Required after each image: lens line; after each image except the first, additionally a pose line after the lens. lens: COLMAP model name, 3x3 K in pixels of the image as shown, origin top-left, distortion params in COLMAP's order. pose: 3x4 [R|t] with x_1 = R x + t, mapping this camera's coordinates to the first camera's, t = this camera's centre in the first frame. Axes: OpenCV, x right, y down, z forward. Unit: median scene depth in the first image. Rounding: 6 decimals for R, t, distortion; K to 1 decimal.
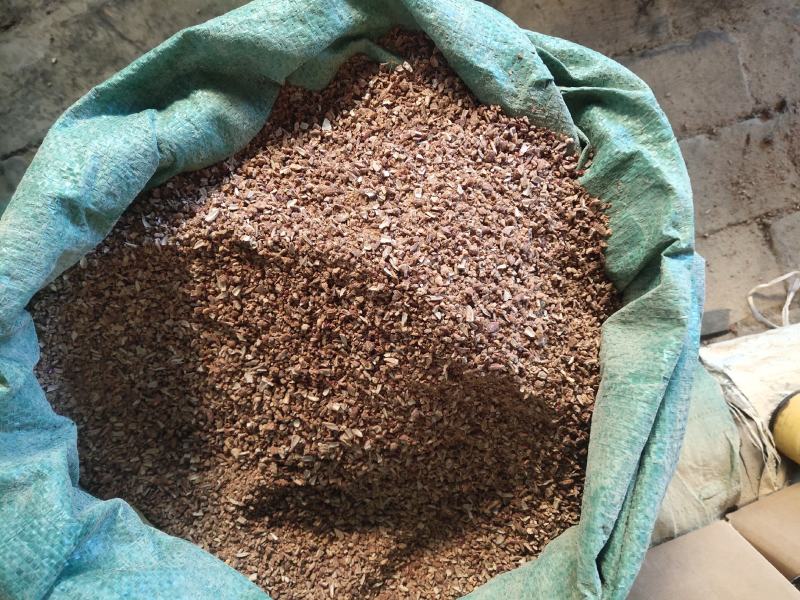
lens RADIAL K [[669.0, 0, 400.2], [0, 669.0, 306.5], [0, 0, 1]] dist [0.073663, -0.004528]
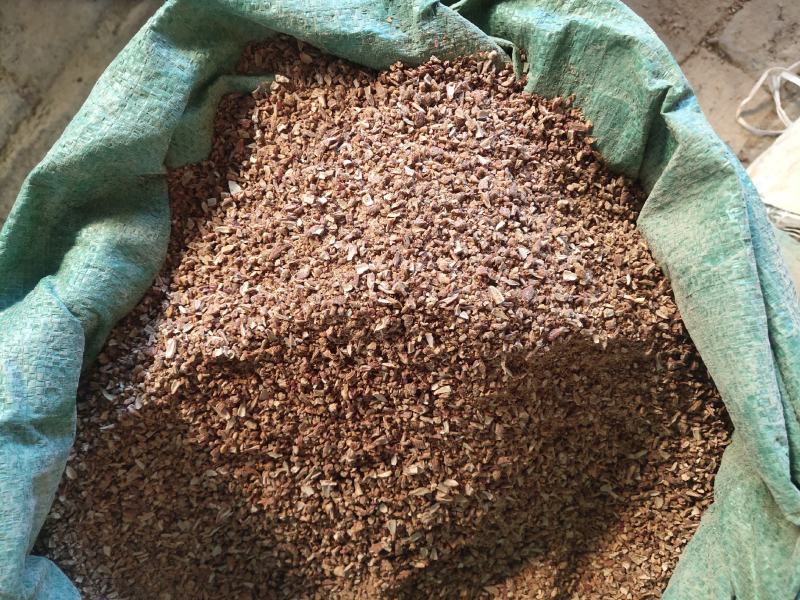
lens RADIAL K [[666.0, 0, 403.8], [0, 666.0, 304.2], [0, 0, 1]] dist [0.046205, 0.007473]
pose [[0.861058, -0.508408, -0.010023, 0.007983], [0.508083, 0.860978, -0.023832, -0.015749], [0.020746, 0.015428, 0.999666, 0.171014]]
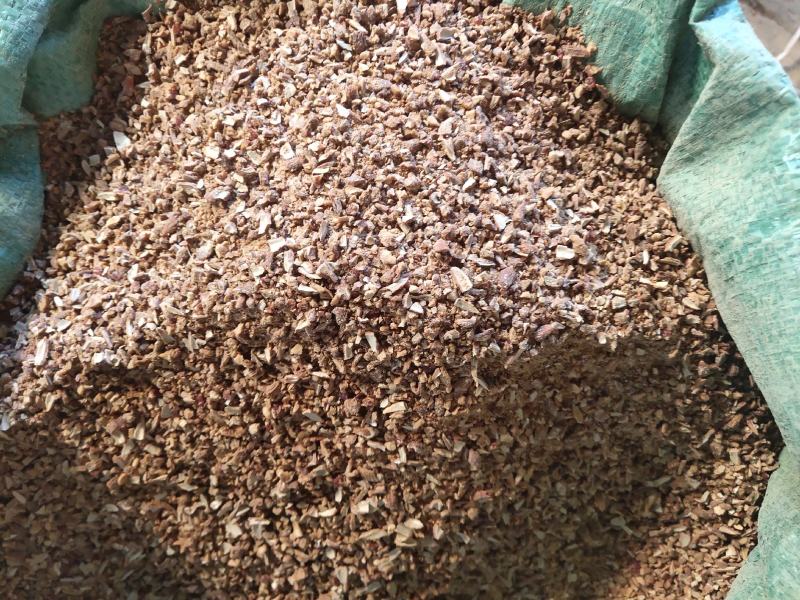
lens RADIAL K [[668.2, 0, 400.0], [0, 668.2, 300.0], [0, 0, 1]] dist [0.021070, -0.010505]
pose [[0.856599, -0.513921, -0.046074, 0.070206], [0.513271, 0.857836, -0.025889, 0.013708], [0.052829, -0.001472, 0.998602, 0.380894]]
